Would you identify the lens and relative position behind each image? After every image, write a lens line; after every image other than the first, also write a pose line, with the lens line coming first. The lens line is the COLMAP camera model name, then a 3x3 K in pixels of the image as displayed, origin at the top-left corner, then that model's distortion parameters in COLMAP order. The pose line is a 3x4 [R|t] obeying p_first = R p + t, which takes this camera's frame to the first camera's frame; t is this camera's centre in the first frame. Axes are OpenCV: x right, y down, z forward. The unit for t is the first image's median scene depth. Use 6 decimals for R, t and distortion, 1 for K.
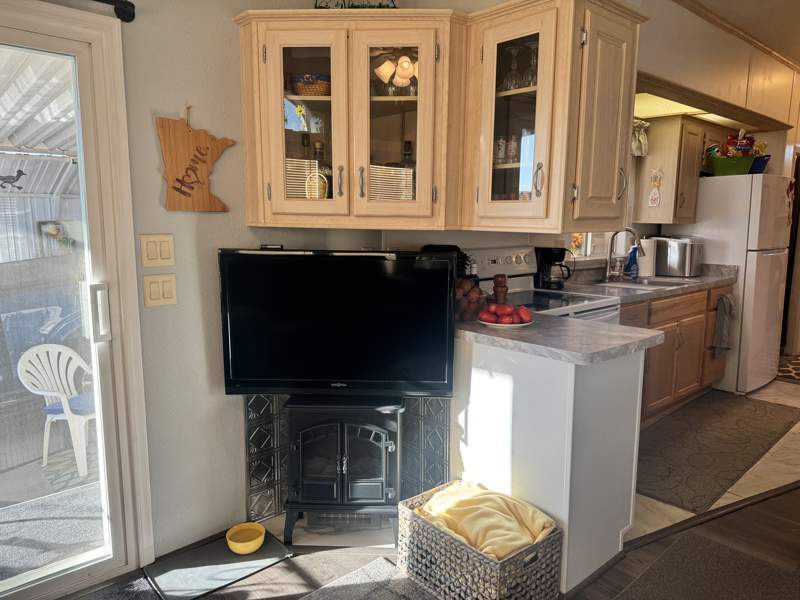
lens RADIAL K [[561.5, 0, 400.0], [0, 561.5, 300.0], [0, 0, 1]] dist [0.067564, -0.103656]
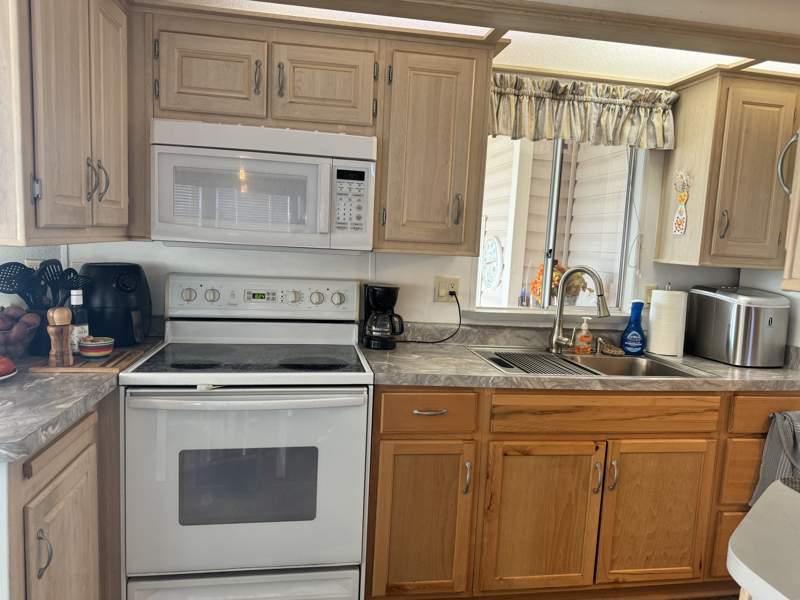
lens RADIAL K [[546.6, 0, 400.0], [0, 546.6, 300.0], [0, 0, 1]] dist [0.064199, -0.084900]
pose [[0.847134, 0.087888, -0.524061, 0.523916], [-0.121949, 0.992060, -0.030754, -0.048951], [0.517197, 0.089962, 0.851125, 0.395453]]
